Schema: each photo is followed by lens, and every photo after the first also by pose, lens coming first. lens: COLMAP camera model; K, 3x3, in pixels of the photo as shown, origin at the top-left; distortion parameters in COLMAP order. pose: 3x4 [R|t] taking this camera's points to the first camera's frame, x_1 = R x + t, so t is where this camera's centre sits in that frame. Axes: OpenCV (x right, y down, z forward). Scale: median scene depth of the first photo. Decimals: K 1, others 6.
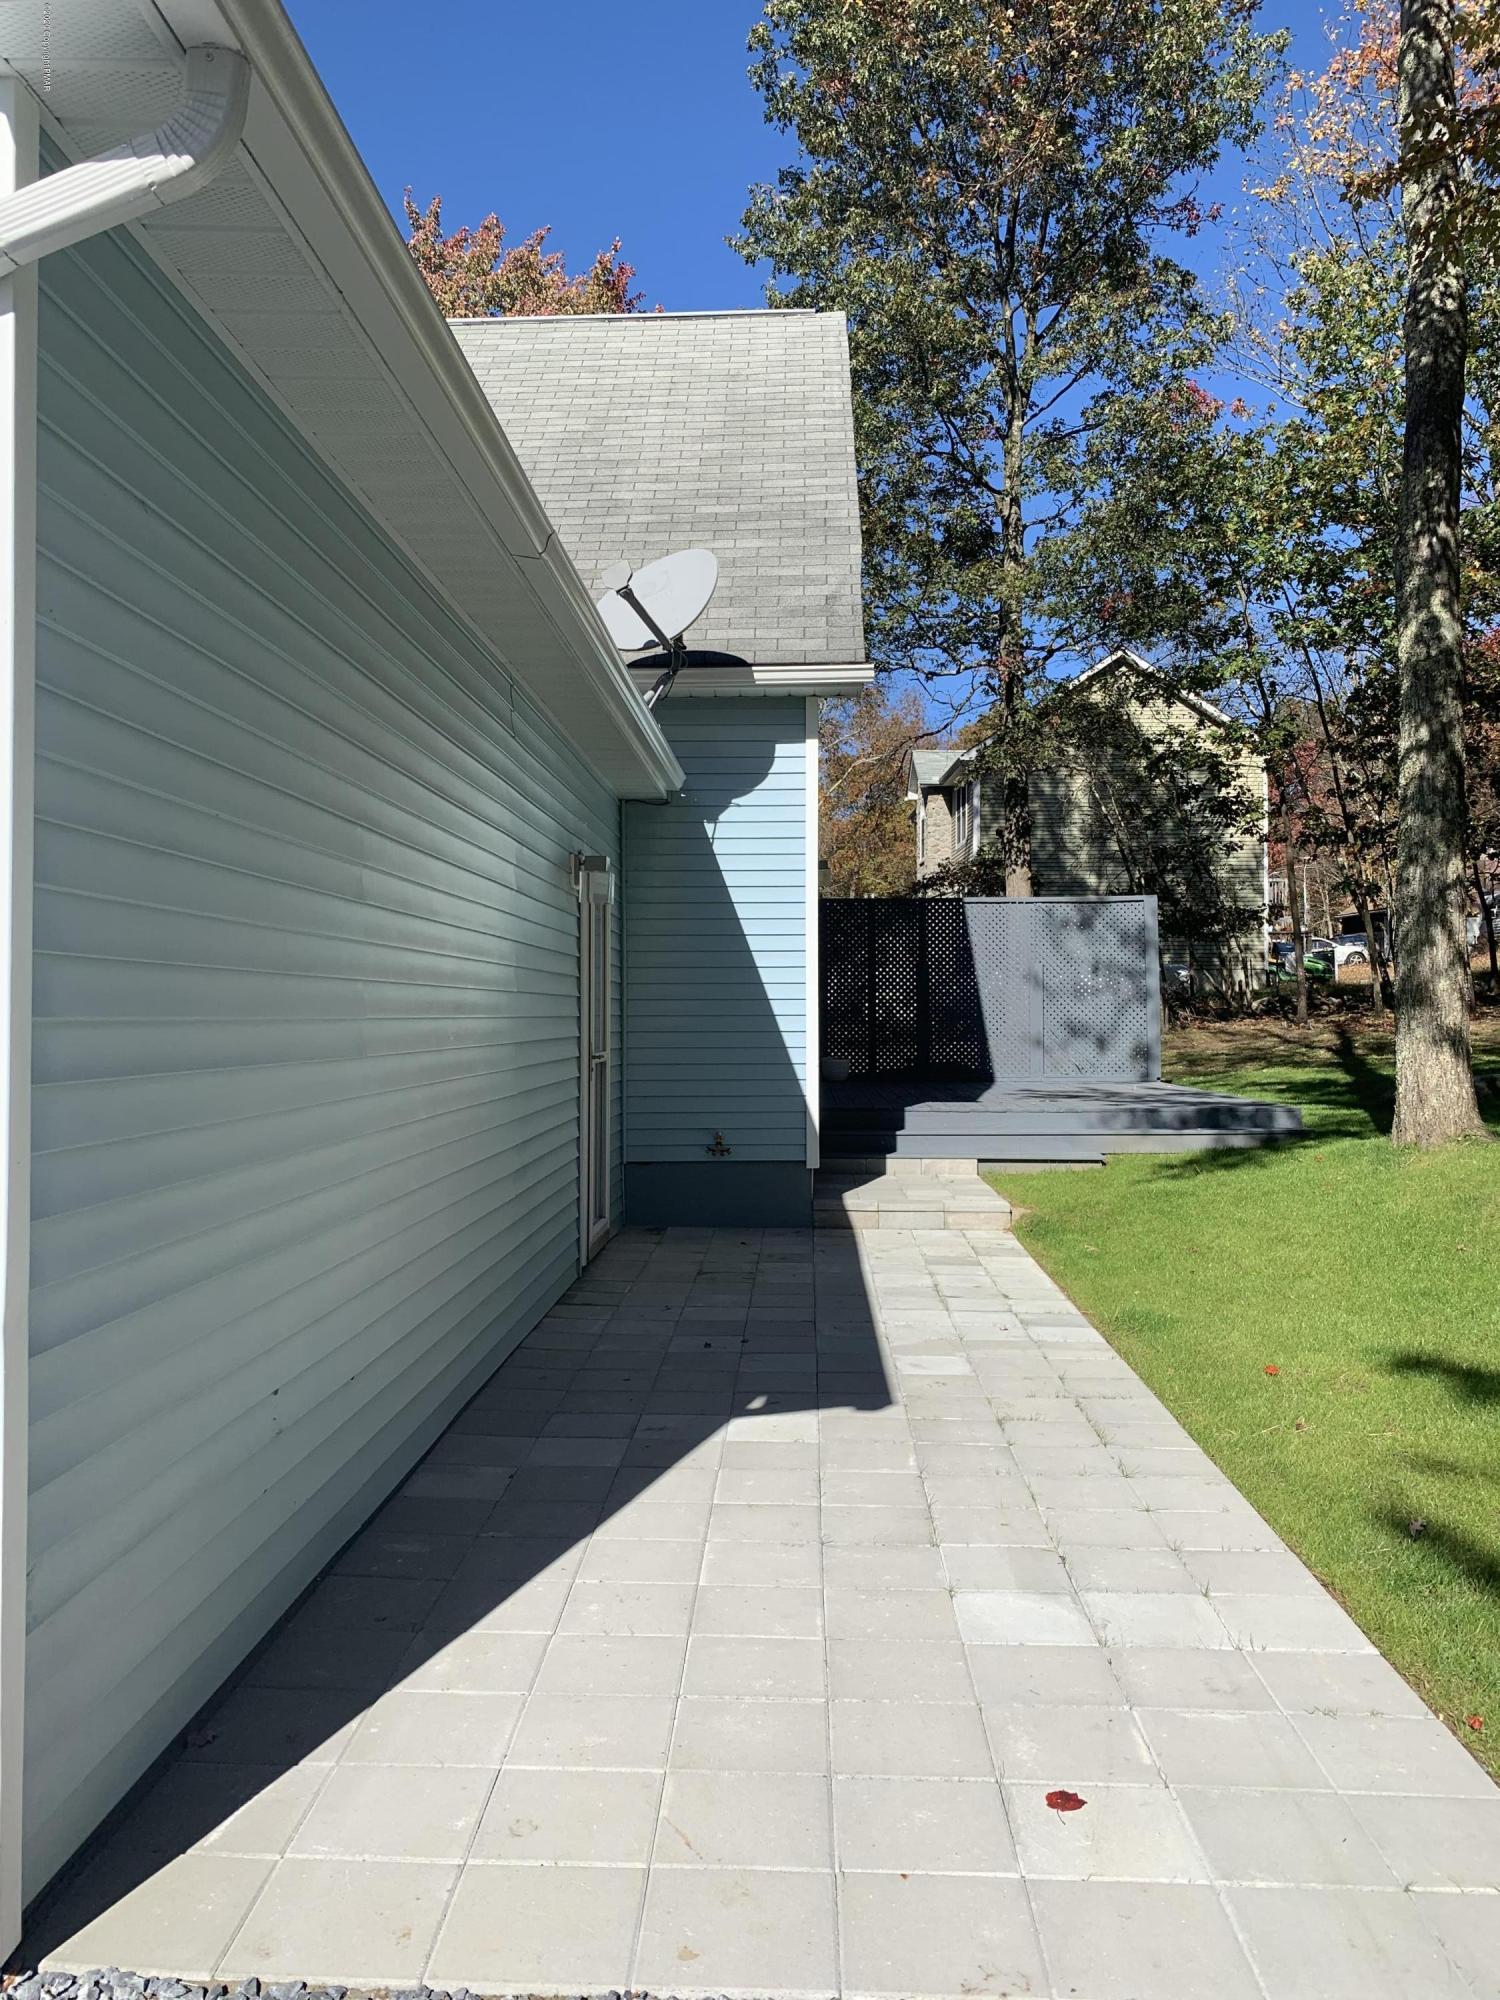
lens RADIAL K [[1526.9, 0, 731.5], [0, 1526.9, 1001.4], [0, 0, 1]] dist [0.055059, -0.068994]
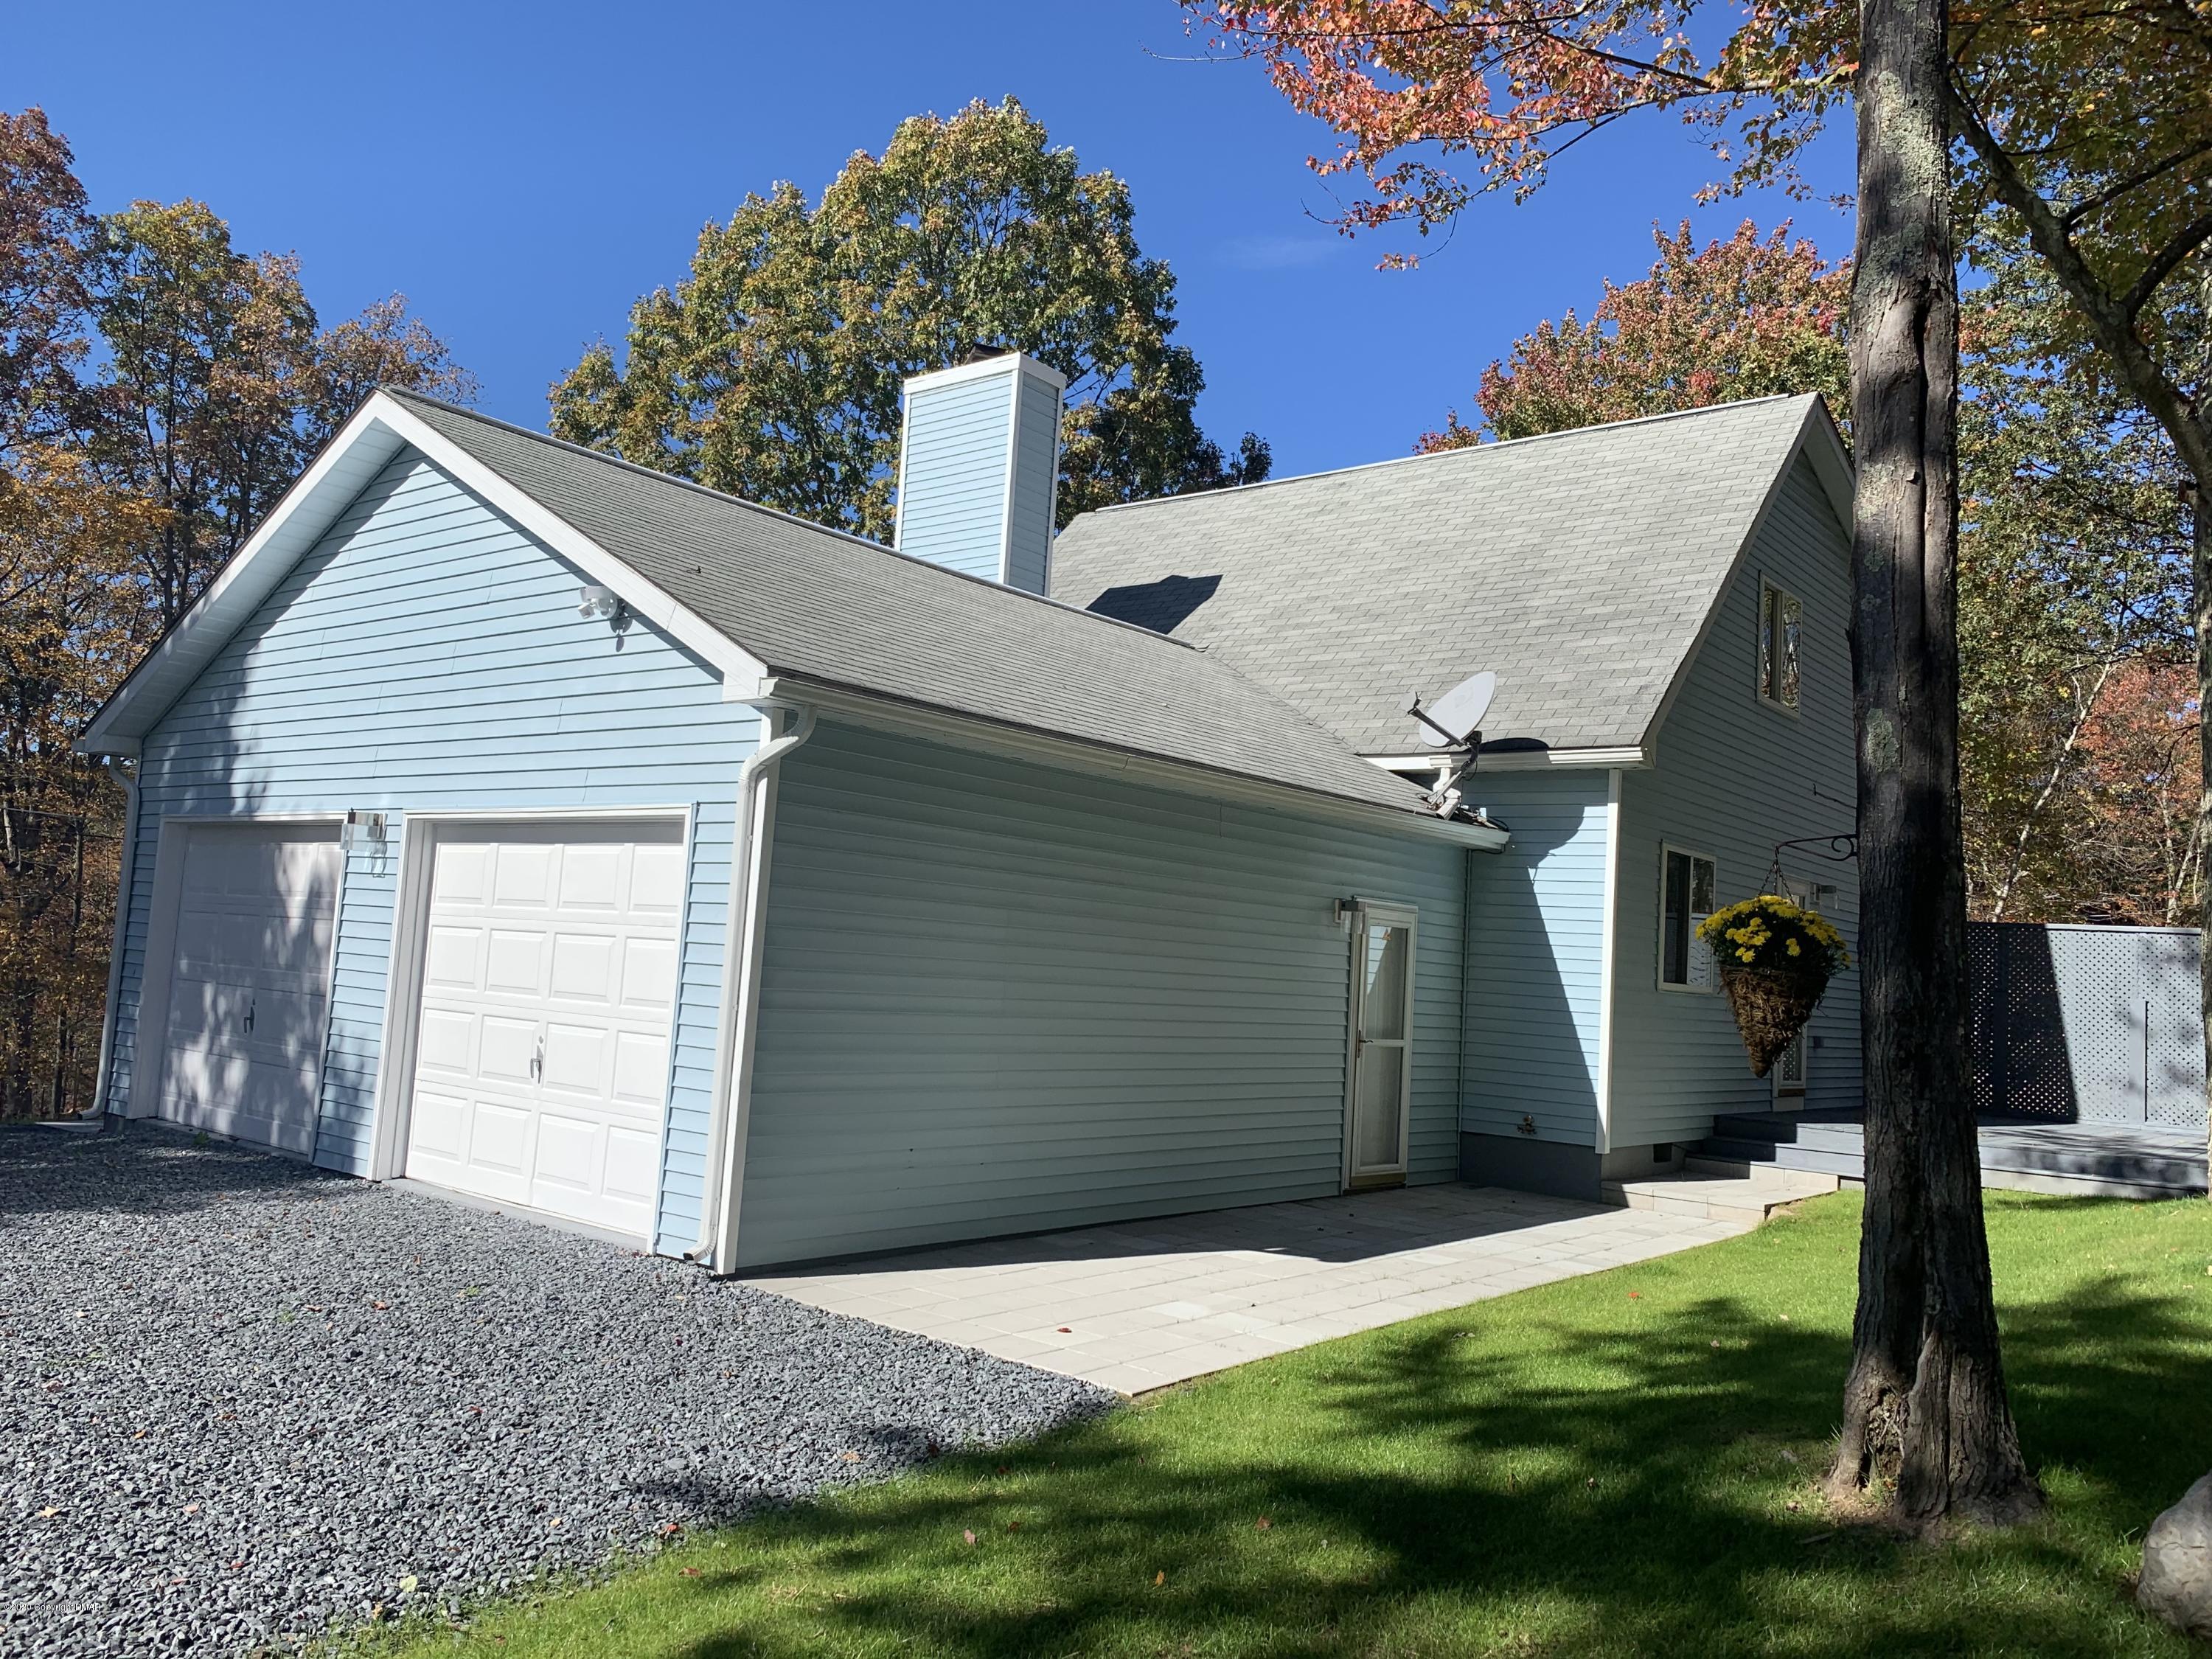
lens RADIAL K [[1688.8, 0, 1109.7], [0, 1688.8, 823.8], [0, 0, 1]] dist [0.055059, -0.068994]
pose [[0.804618, 0.003367, -0.593784, 0.540344], [-0.060207, 0.995293, -0.075941, -0.025850], [0.590733, 0.096853, 0.801033, -0.340594]]
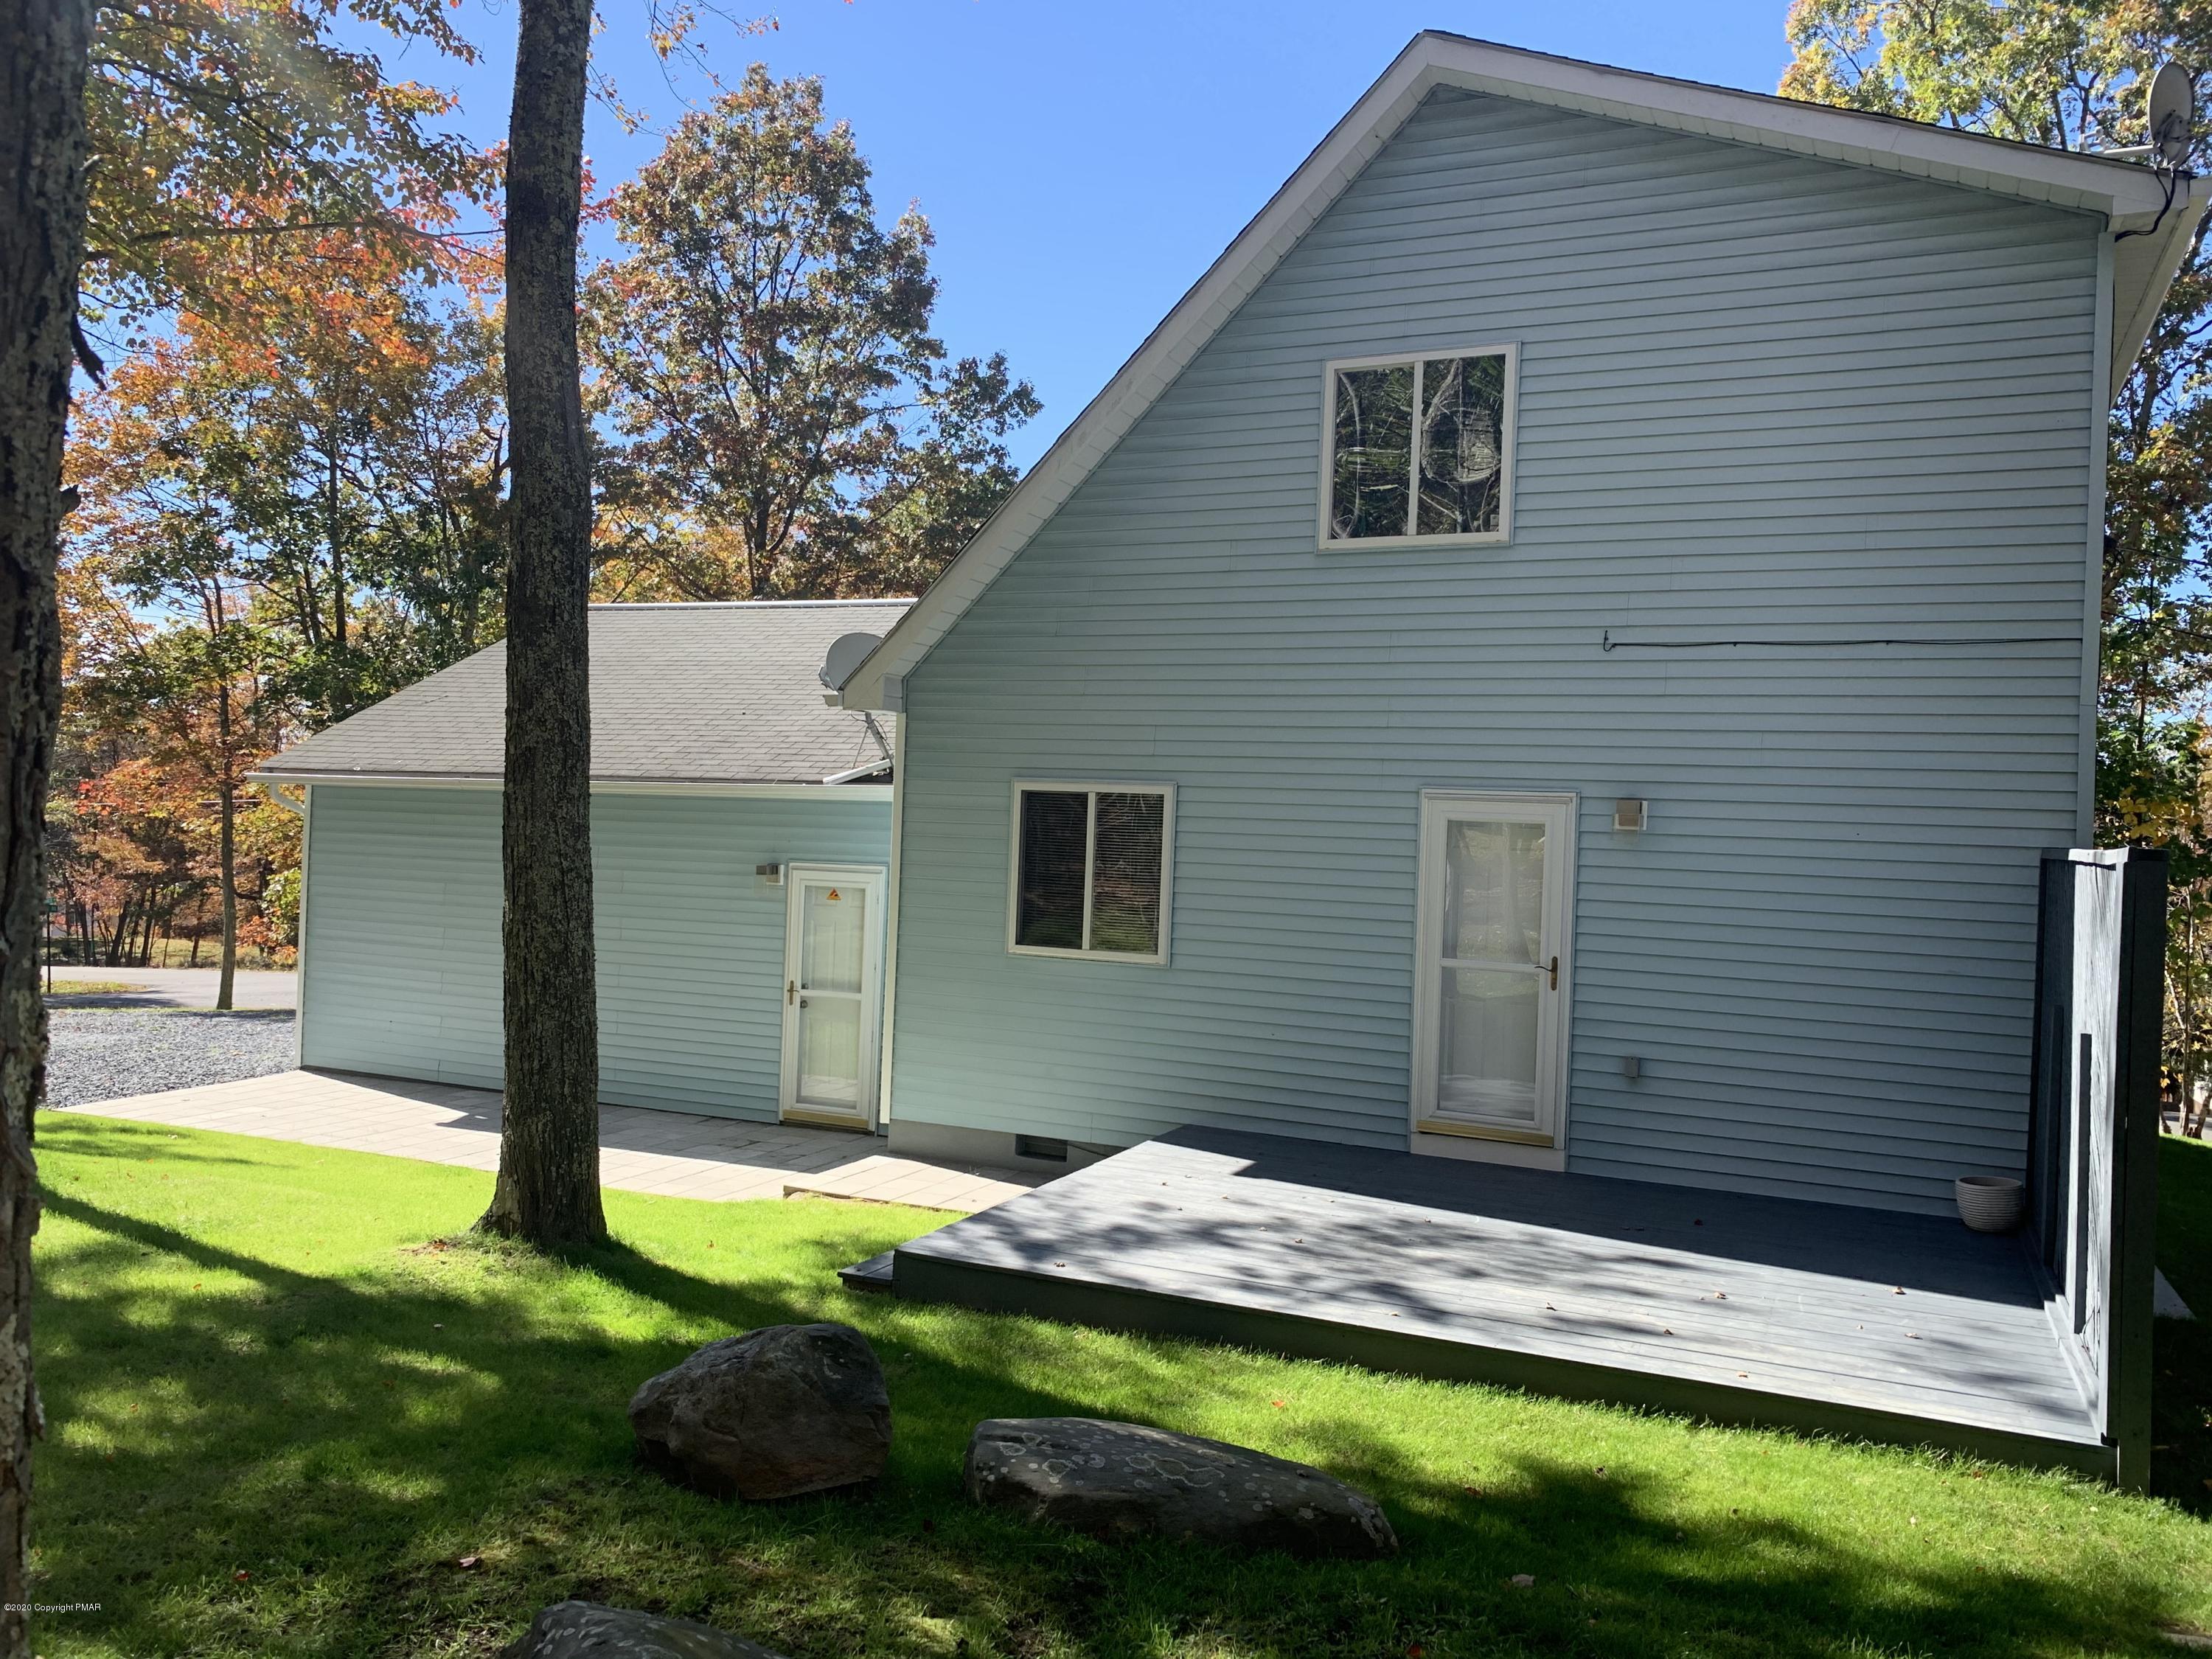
lens RADIAL K [[1688.8, 0, 1089.3], [0, 1688.8, 832.6], [0, 0, 1]] dist [0.055059, -0.068994]
pose [[-0.377919, -0.009866, -0.925786, 1.170790], [-0.027194, 0.999630, 0.000448, -0.112775], [0.925439, 0.025345, -0.378048, 1.606997]]
